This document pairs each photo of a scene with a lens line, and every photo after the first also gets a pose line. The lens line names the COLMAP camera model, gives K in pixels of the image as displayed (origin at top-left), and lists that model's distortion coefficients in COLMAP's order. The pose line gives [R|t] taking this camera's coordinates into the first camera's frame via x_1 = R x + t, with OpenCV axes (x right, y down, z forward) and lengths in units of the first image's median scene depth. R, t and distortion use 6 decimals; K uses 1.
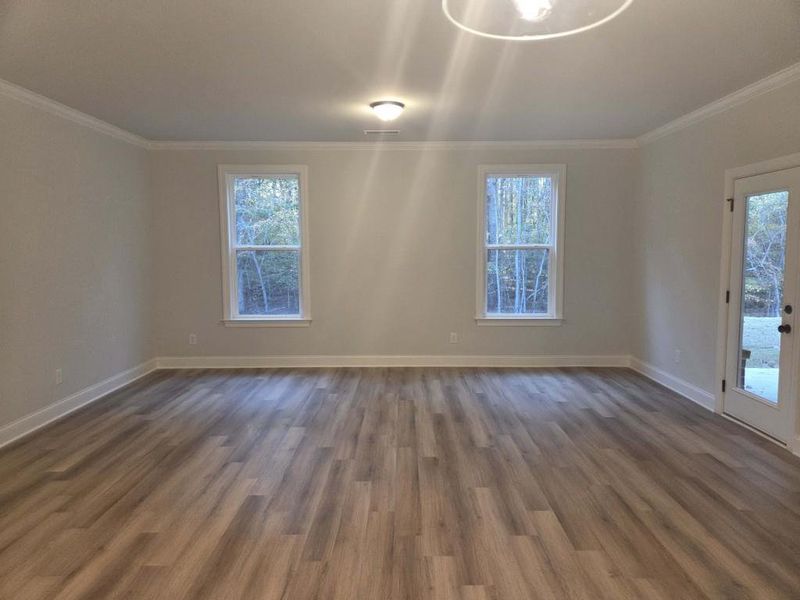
lens RADIAL K [[542.3, 0, 400.0], [0, 542.3, 300.0], [0, 0, 1]] dist [0.060470, -0.030503]
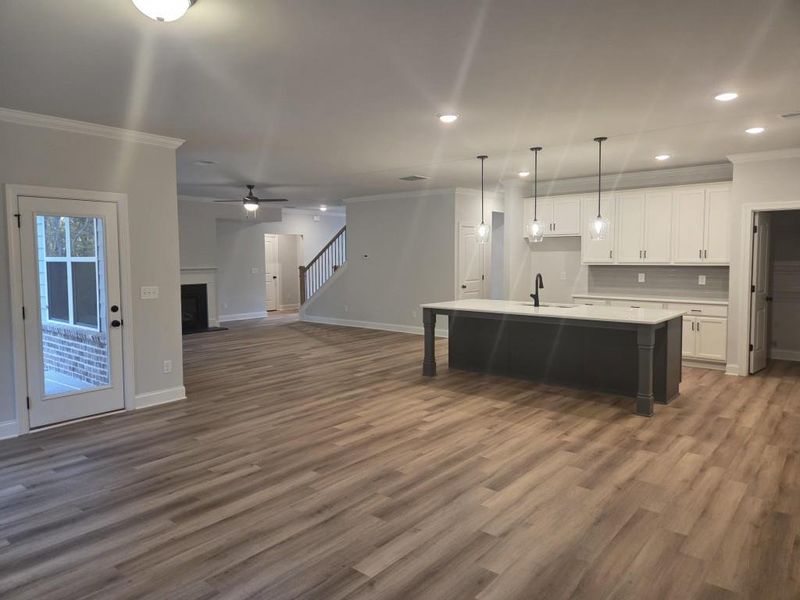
lens RADIAL K [[542.3, 0, 400.0], [0, 542.3, 300.0], [0, 0, 1]] dist [0.060470, -0.030503]
pose [[-0.778849, -0.041387, 0.625844, -0.718328], [0.071250, 0.985524, 0.153840, -0.172881], [-0.623151, 0.164410, -0.764625, 1.729630]]
